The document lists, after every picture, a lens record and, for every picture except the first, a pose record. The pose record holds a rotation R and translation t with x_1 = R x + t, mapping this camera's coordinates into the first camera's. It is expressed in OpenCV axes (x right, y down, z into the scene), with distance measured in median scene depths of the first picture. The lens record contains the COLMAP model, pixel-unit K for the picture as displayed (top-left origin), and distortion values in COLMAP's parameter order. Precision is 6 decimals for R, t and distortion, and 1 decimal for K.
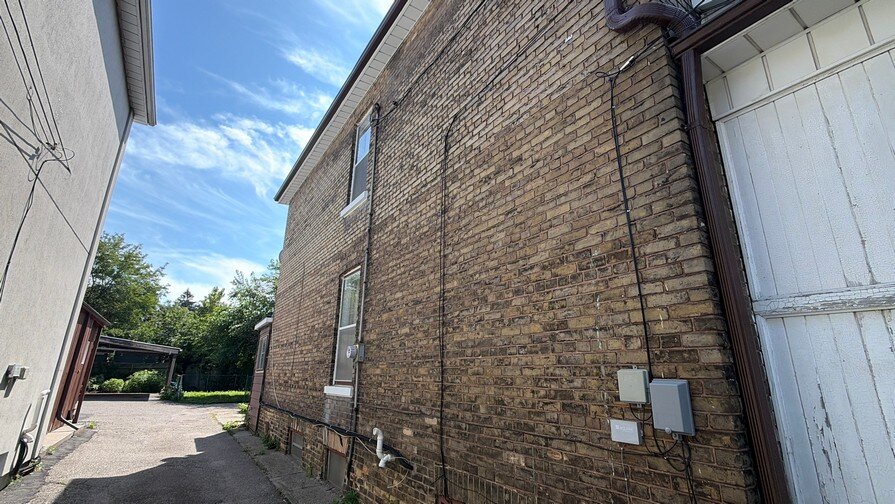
lens RADIAL K [[402.2, 0, 452.8], [0, 402.2, 254.1], [0, 0, 1]] dist [0.000000, -0.000241]
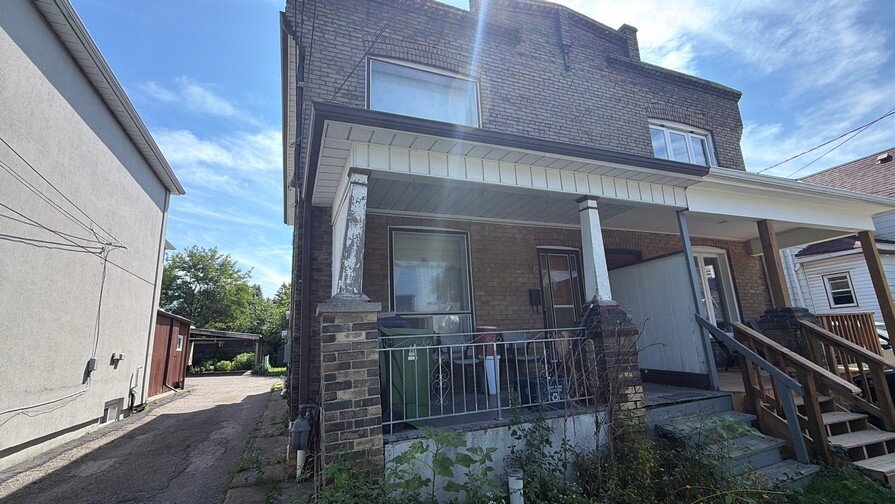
lens RADIAL K [[402.2, 0, 452.6], [0, 402.2, 251.6], [0, 0, 1]] dist [0.000000, -0.000241]
pose [[0.974787, -0.103902, -0.197471, 0.164342], [0.116510, 0.991758, 0.053308, -0.021659], [0.190304, -0.074971, 0.978858, -0.098253]]
